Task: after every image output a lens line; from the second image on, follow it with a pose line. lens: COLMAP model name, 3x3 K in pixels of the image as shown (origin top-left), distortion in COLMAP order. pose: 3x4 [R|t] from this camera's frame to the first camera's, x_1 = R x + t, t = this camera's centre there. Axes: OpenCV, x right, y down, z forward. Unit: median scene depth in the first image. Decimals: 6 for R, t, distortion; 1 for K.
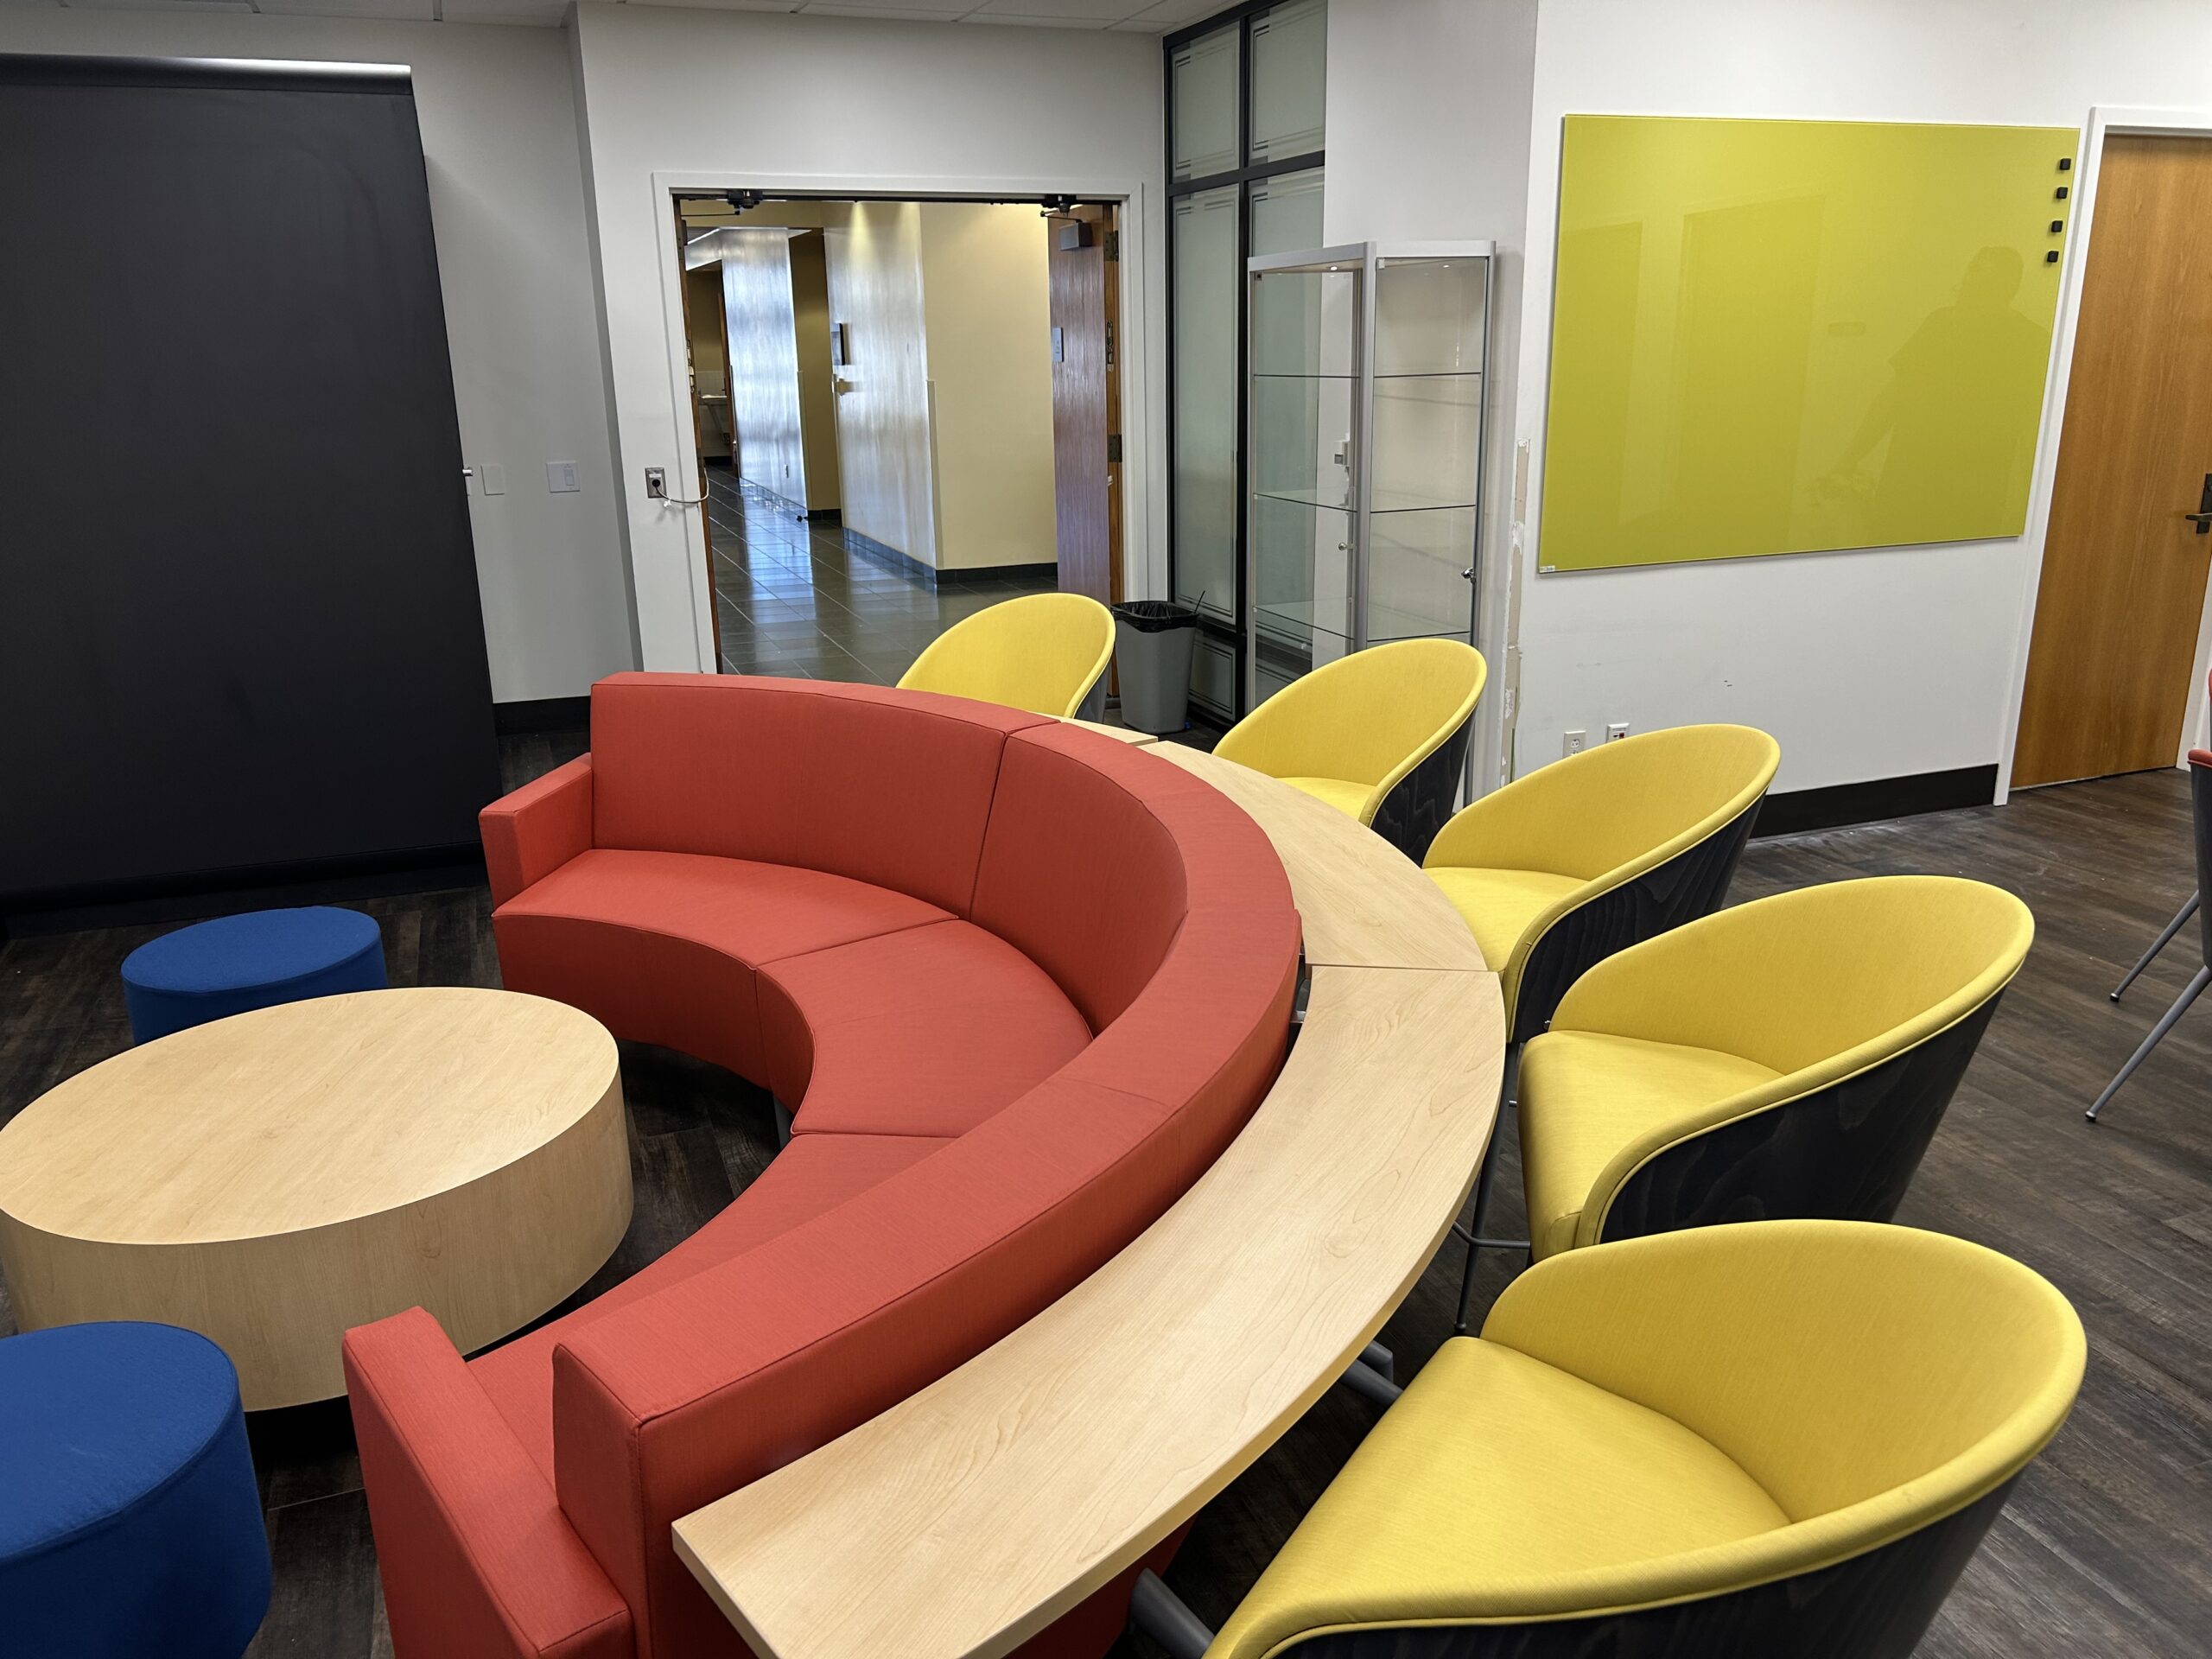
lens RADIAL K [[1672.4, 0, 1100.6], [0, 1672.4, 817.7], [0, 0, 1]] dist [0.037060, -0.045758]
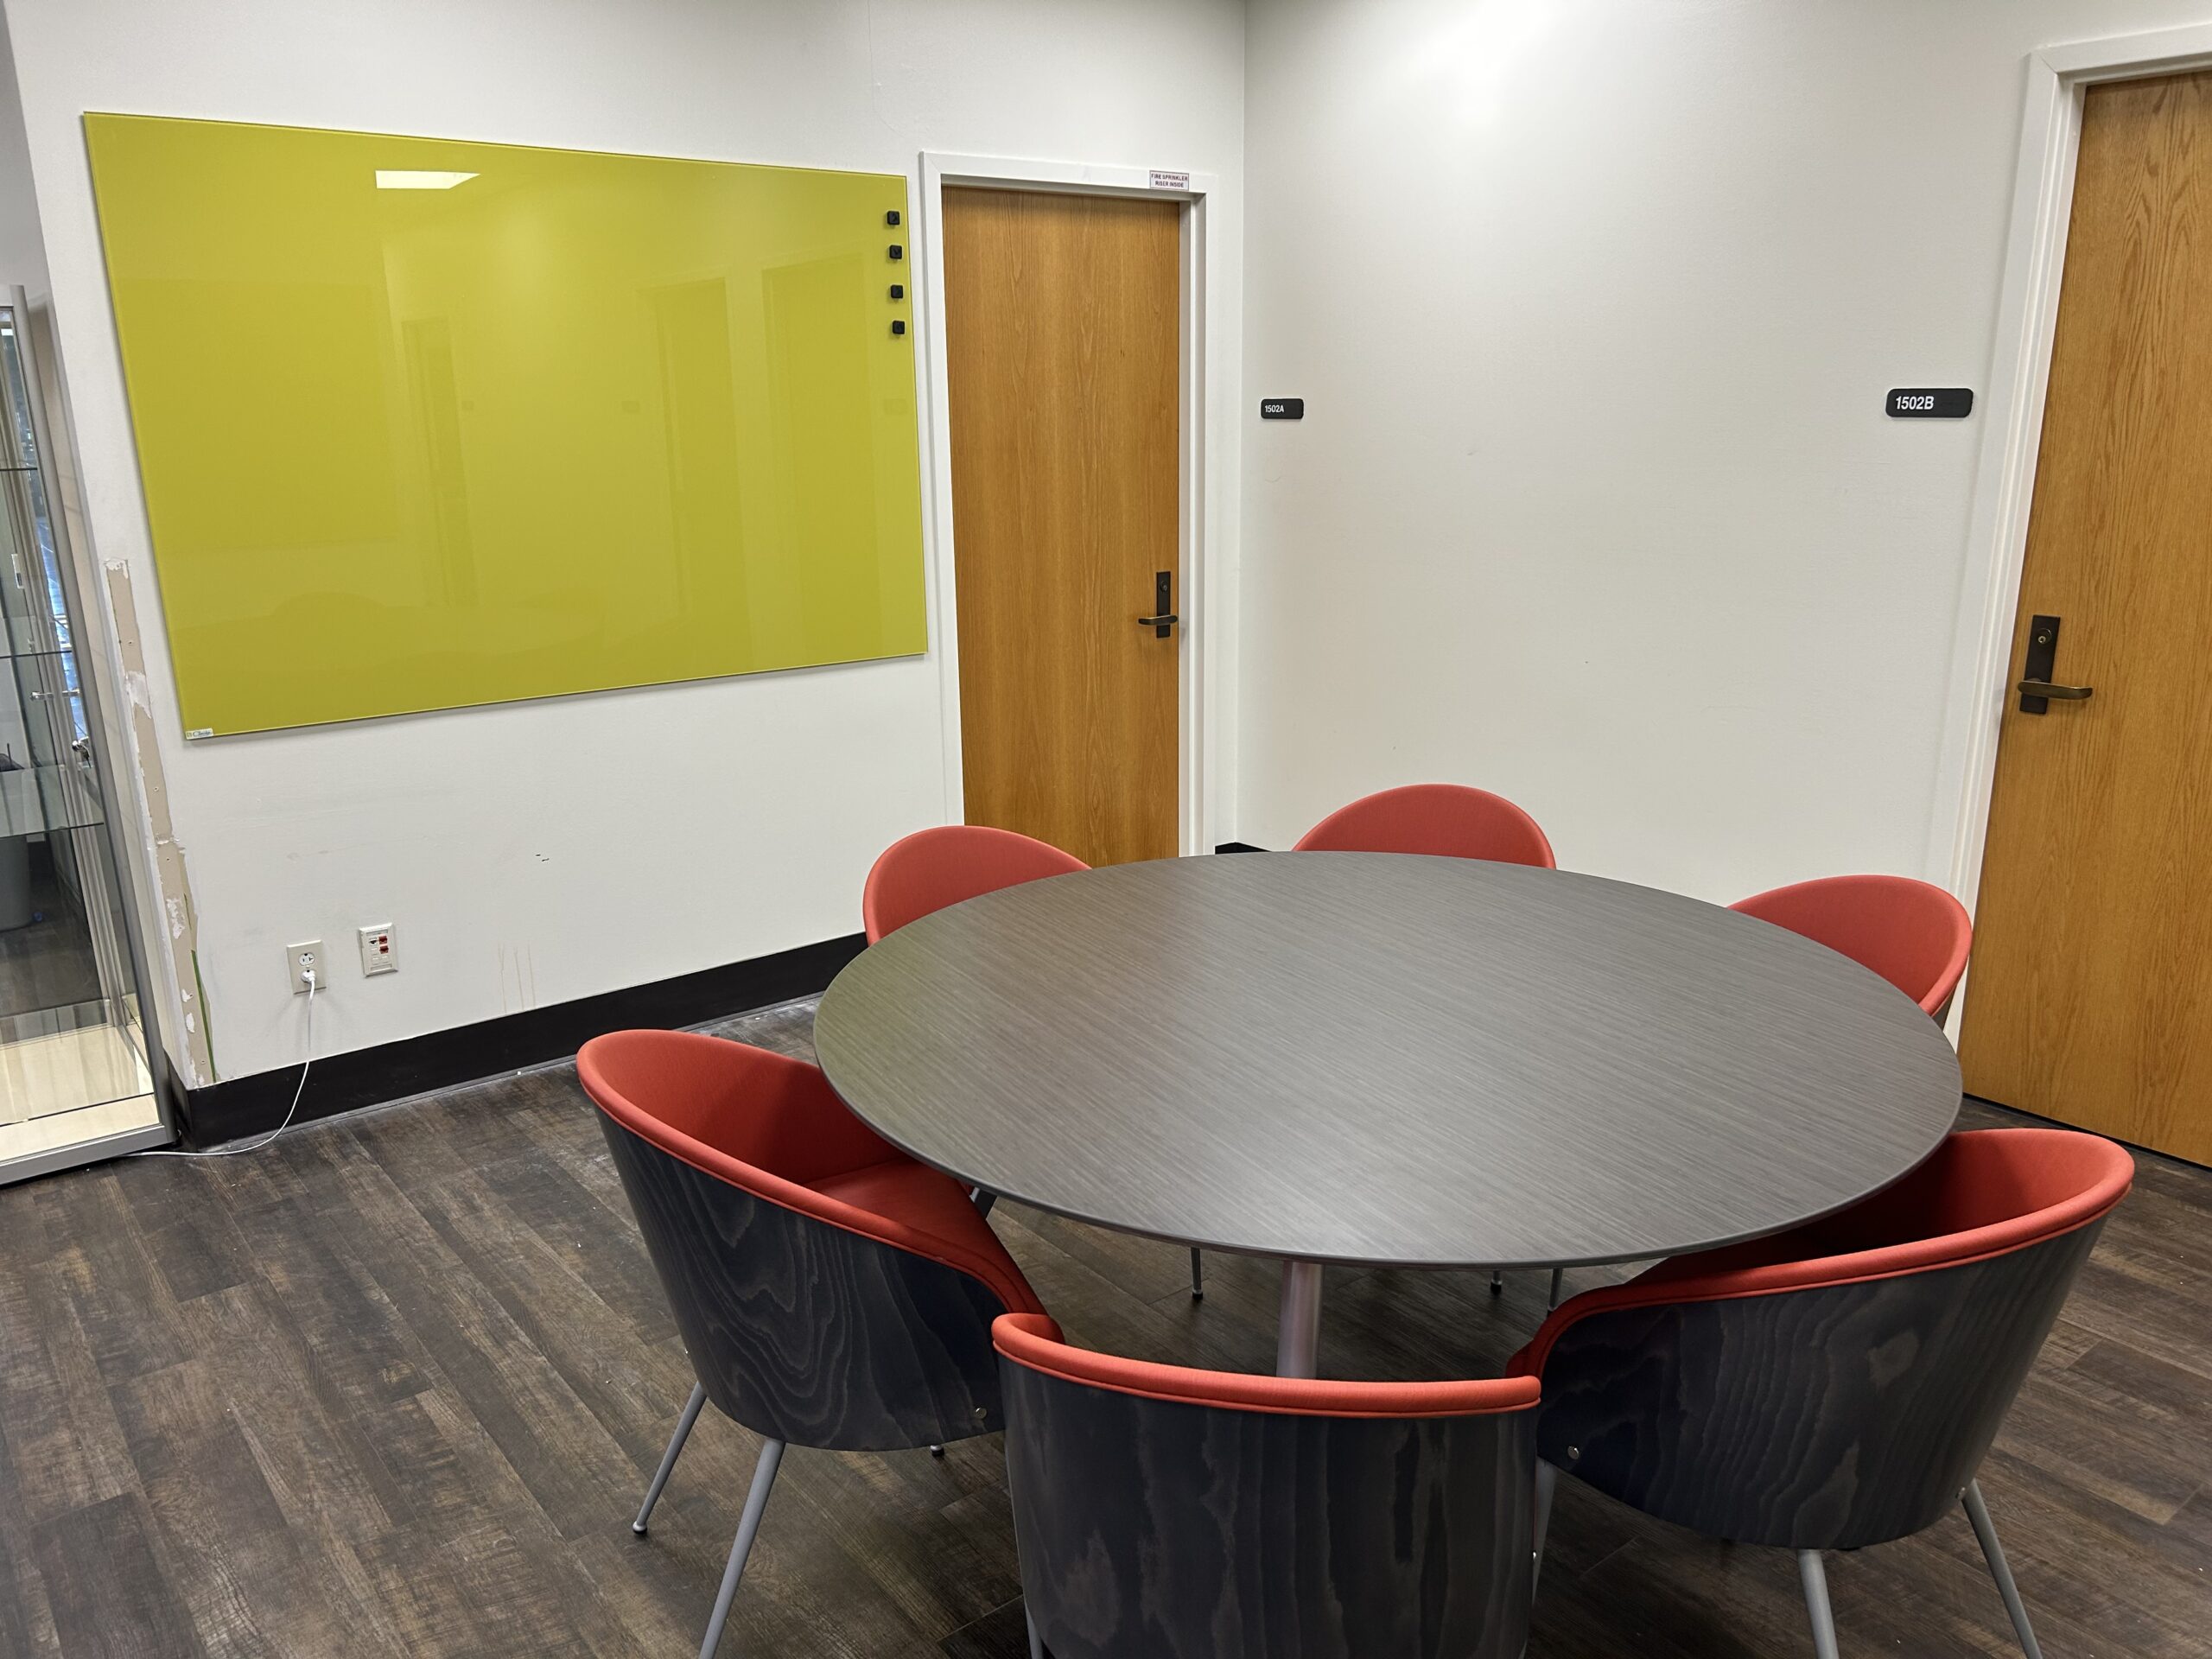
lens RADIAL K [[1672.4, 0, 1113.9], [0, 1672.4, 837.6], [0, 0, 1]] dist [0.037060, -0.045758]
pose [[0.951723, -0.070797, 0.298682, 0.401901], [0.077764, 0.996906, -0.011491, -0.060633], [-0.296944, 0.034163, 0.954284, 0.175588]]
